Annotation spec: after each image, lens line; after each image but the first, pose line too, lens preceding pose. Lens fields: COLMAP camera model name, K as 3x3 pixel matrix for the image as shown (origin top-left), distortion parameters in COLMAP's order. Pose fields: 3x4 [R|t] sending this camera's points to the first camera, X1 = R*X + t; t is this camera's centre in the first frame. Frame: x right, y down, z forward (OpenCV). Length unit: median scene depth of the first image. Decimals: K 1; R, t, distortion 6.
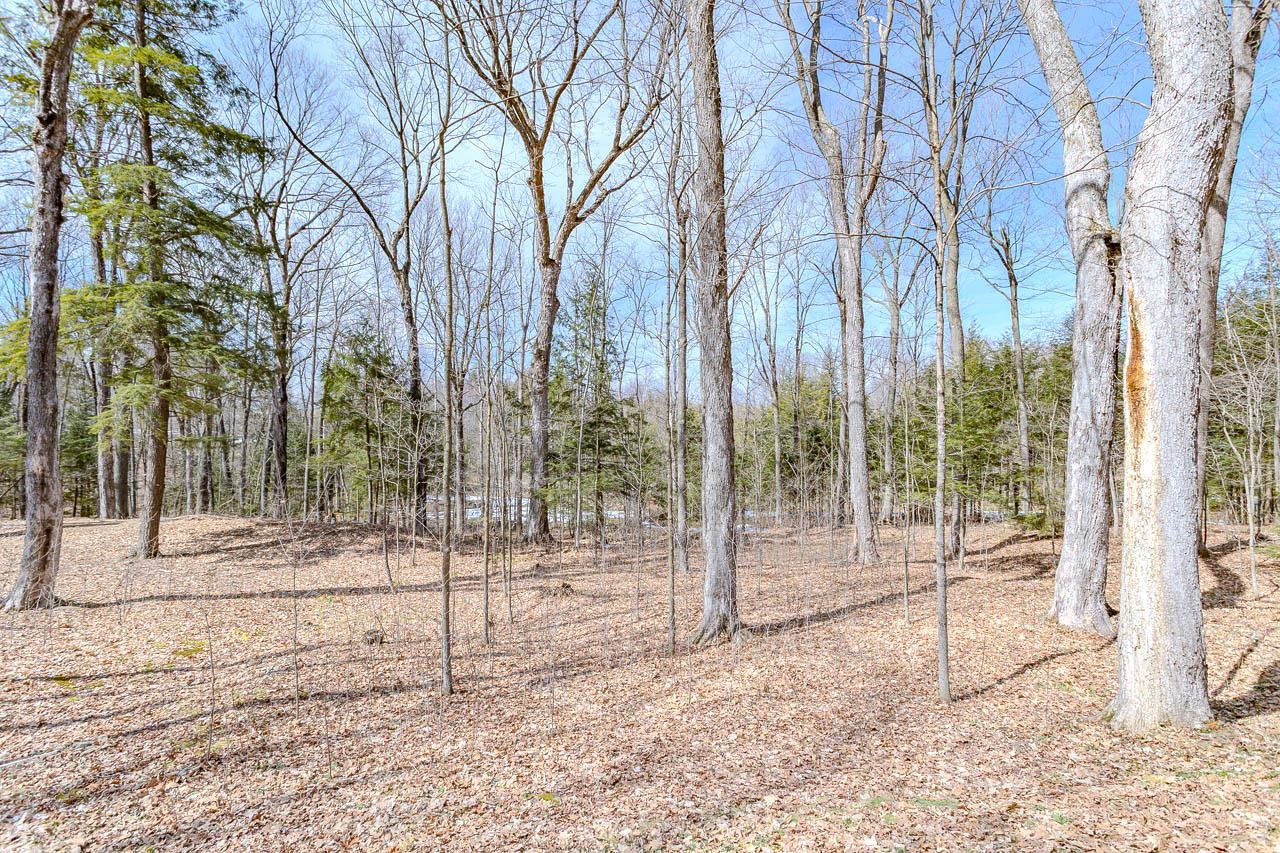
lens RADIAL K [[637.7, 0, 640.0], [0, 637.7, 426.5], [0, 0, 1]] dist [0.000947, 0.000447]
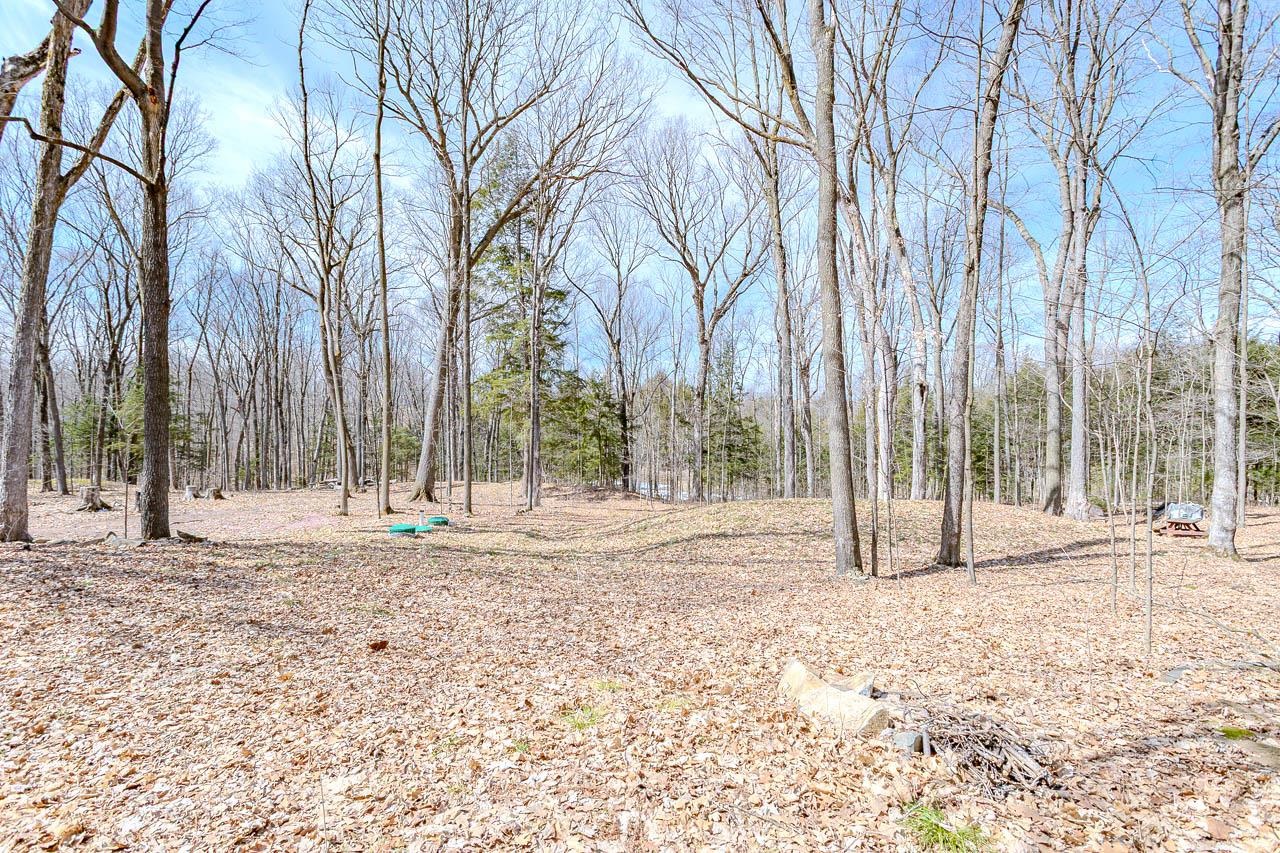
lens RADIAL K [[614.9, 0, 640.0], [0, 614.9, 426.5], [0, 0, 1]] dist [0.002064, 0.004161]
pose [[0.973927, 0.008035, -0.226721, 0.070709], [-0.005364, 0.999909, 0.012394, -0.040735], [0.226800, -0.010854, 0.973881, -0.697352]]
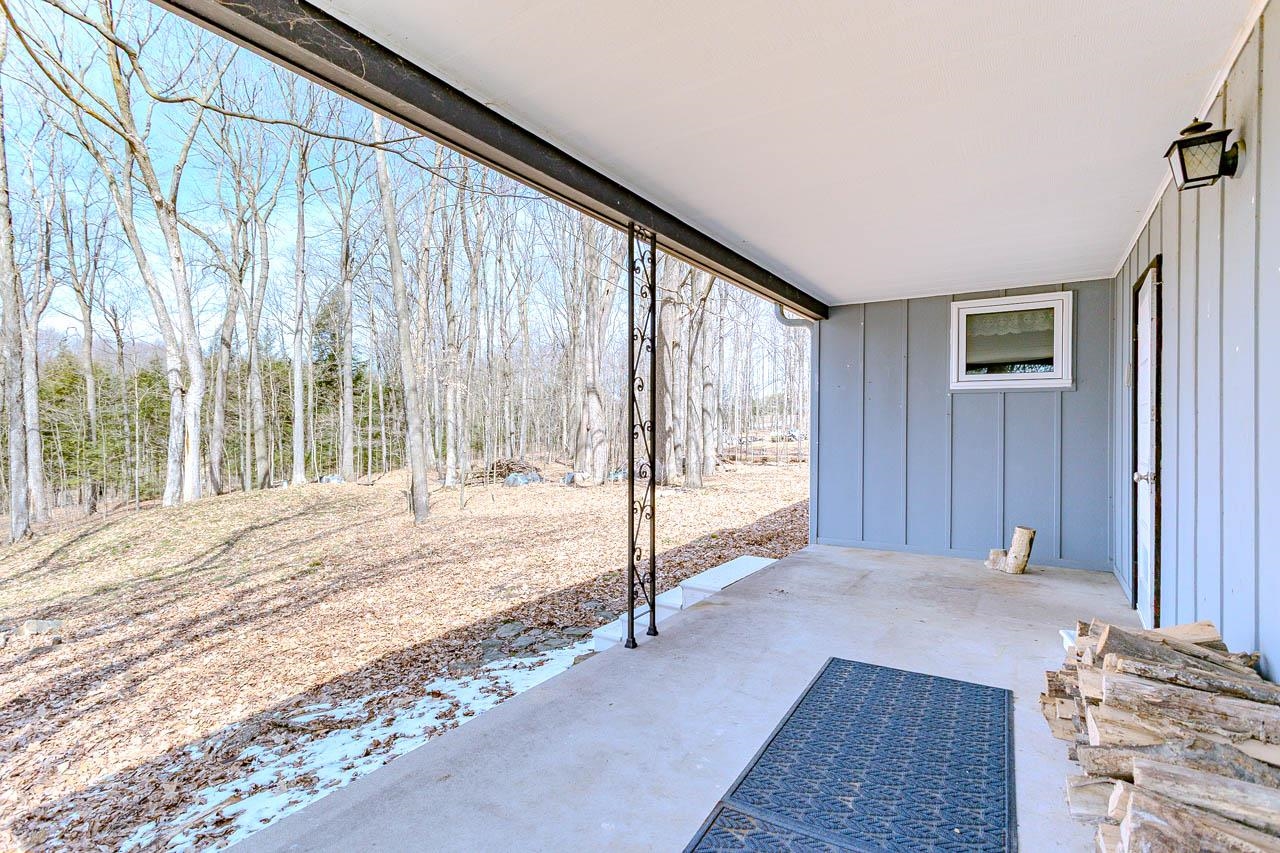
lens RADIAL K [[614.9, 0, 640.0], [0, 614.9, 426.5], [0, 0, 1]] dist [0.002064, 0.004161]
pose [[0.293719, -0.002051, 0.955890, -0.513075], [-0.011337, 0.999920, 0.005629, -0.047965], [-0.955824, -0.012490, 0.293673, -0.698812]]
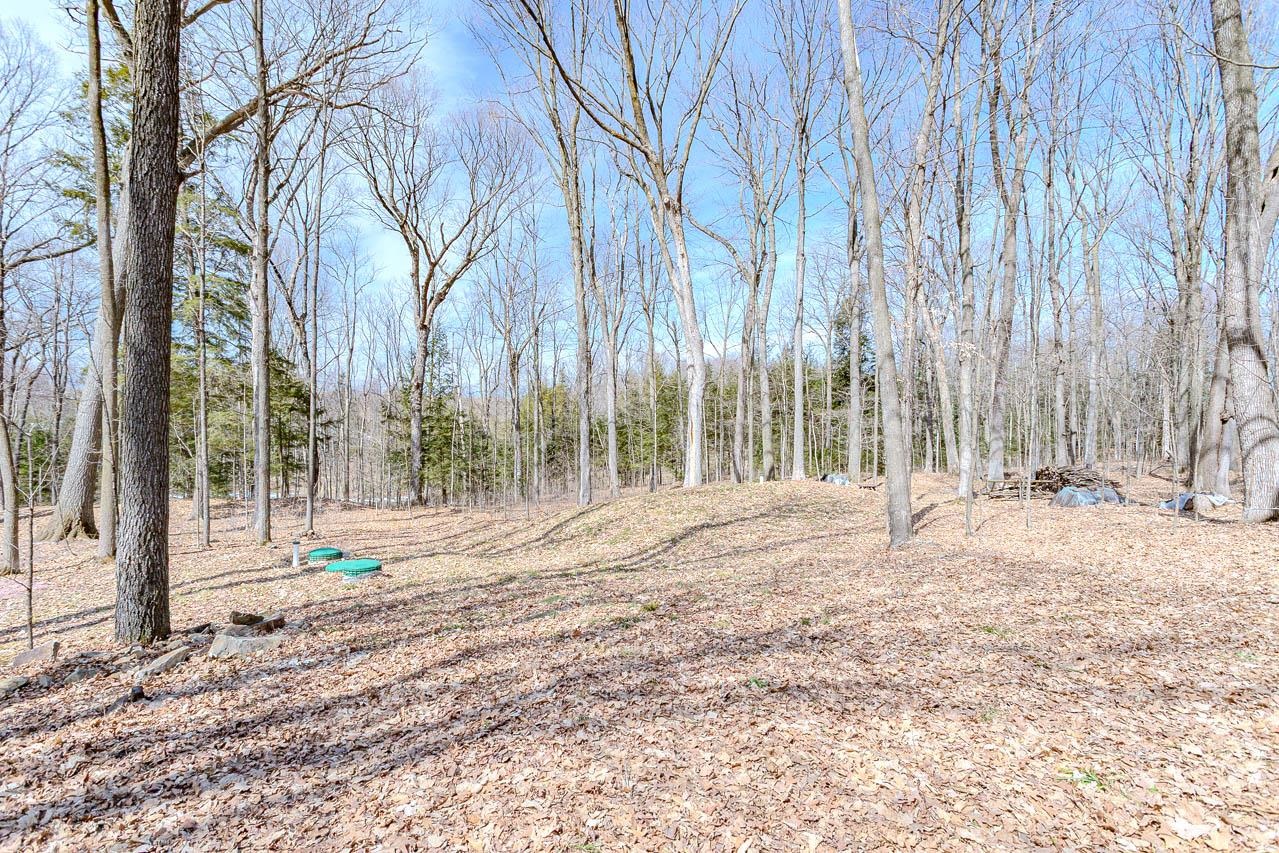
lens RADIAL K [[614.4, 0, 639.5], [0, 614.4, 426.5], [0, 0, 1]] dist [0.002064, 0.004161]
pose [[0.902123, 0.005676, 0.431441, -0.311980], [-0.010932, 0.999893, 0.009703, -0.029460], [-0.431340, -0.013470, 0.902089, -0.603660]]
